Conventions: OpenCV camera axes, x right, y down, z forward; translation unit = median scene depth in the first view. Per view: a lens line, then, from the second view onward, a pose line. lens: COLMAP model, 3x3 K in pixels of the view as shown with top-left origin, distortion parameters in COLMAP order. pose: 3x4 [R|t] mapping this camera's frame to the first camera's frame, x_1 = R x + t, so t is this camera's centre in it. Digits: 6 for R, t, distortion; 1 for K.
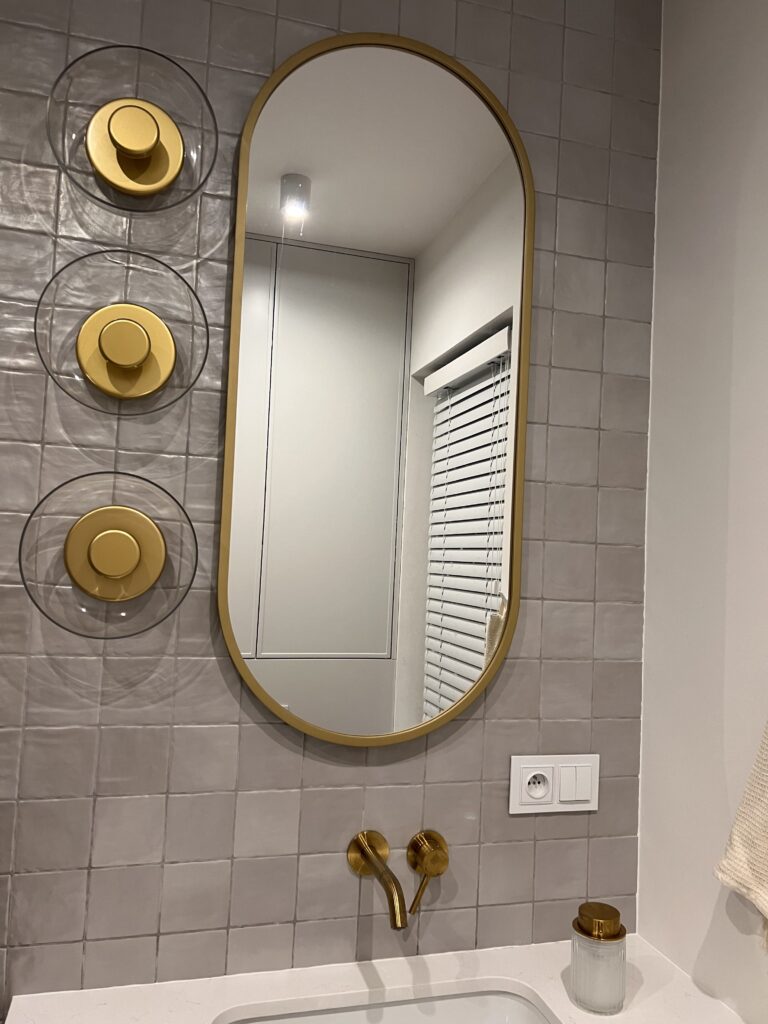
lens RADIAL K [[779.7, 0, 384.0], [0, 779.7, 512.0], [0, 0, 1]] dist [-0.002584, -0.006157]
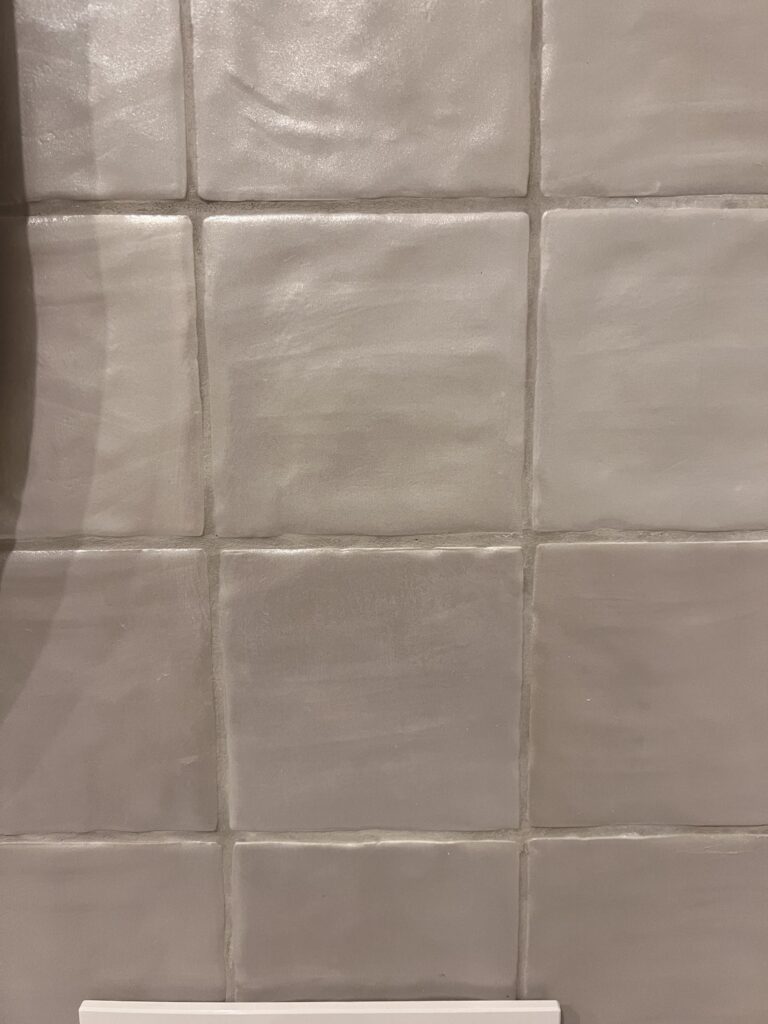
lens RADIAL K [[779.7, 0, 384.0], [0, 779.7, 512.0], [0, 0, 1]] dist [-0.002584, -0.006157]
pose [[0.964555, -0.011957, -0.263613, 0.288623], [0.070066, 0.974720, 0.212160, 0.144551], [0.254412, -0.223110, 0.941008, 0.835433]]
